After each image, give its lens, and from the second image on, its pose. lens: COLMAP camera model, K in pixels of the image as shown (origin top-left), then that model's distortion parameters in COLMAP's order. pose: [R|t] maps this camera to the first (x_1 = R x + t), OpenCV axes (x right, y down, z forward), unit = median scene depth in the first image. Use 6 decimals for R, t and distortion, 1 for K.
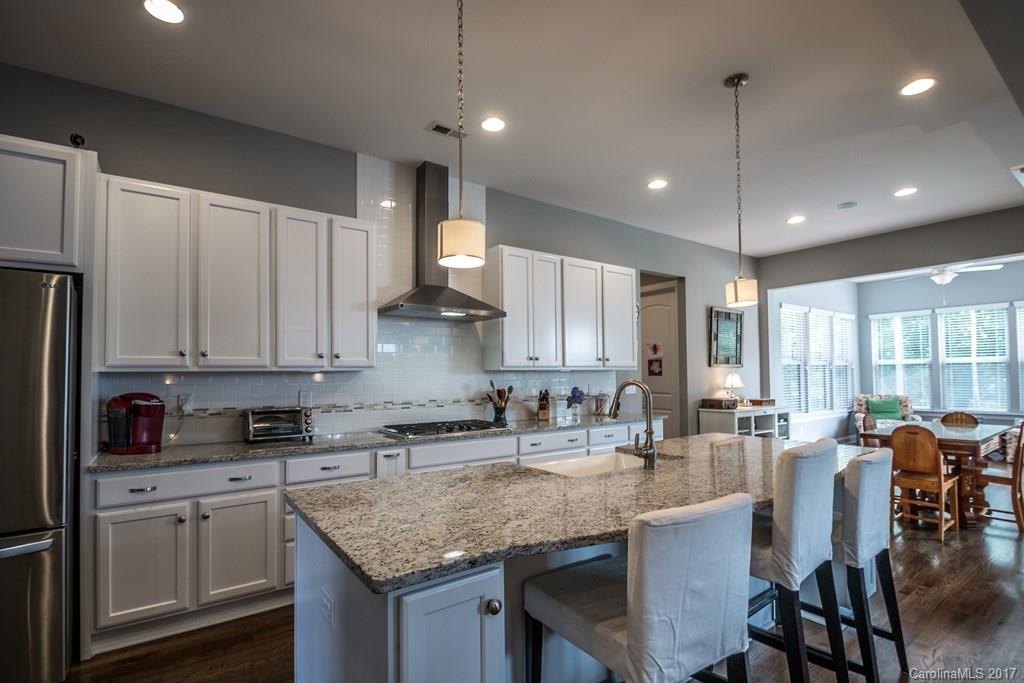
lens RADIAL K [[483.1, 0, 507.5], [0, 483.1, 359.3], [0, 0, 1]] dist [0.002000, -0.012379]
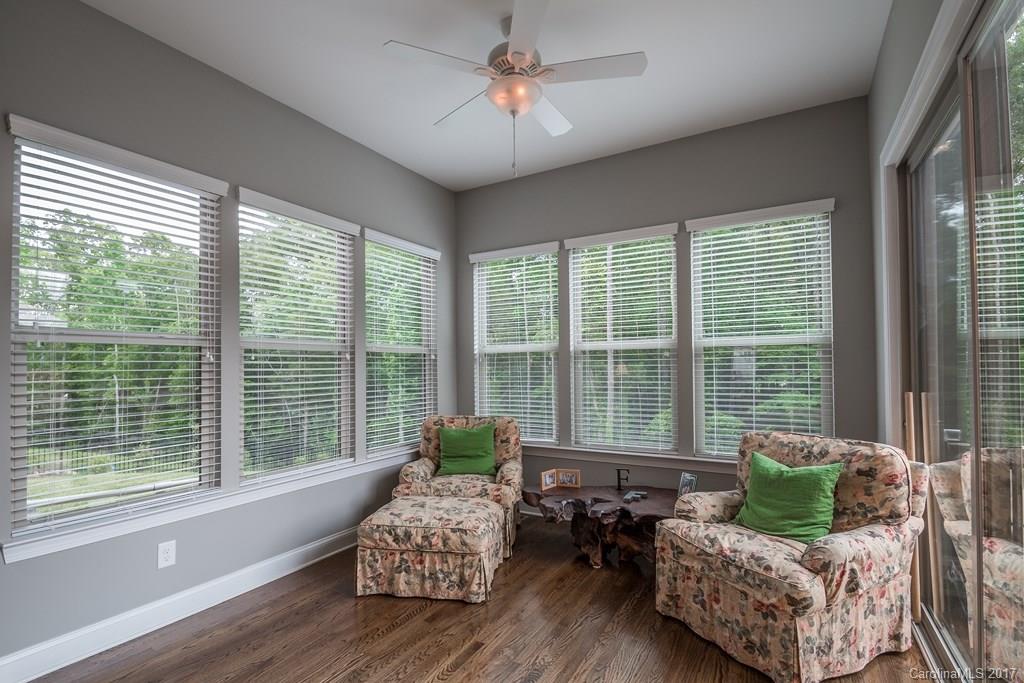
lens RADIAL K [[483.1, 0, 507.5], [0, 483.1, 359.3], [0, 0, 1]] dist [0.002000, -0.012379]
pose [[0.916827, 0.006888, 0.399225, 0.350930], [-0.013515, 0.999814, 0.013789, 0.006120], [-0.399055, -0.018038, 0.916749, 0.312052]]
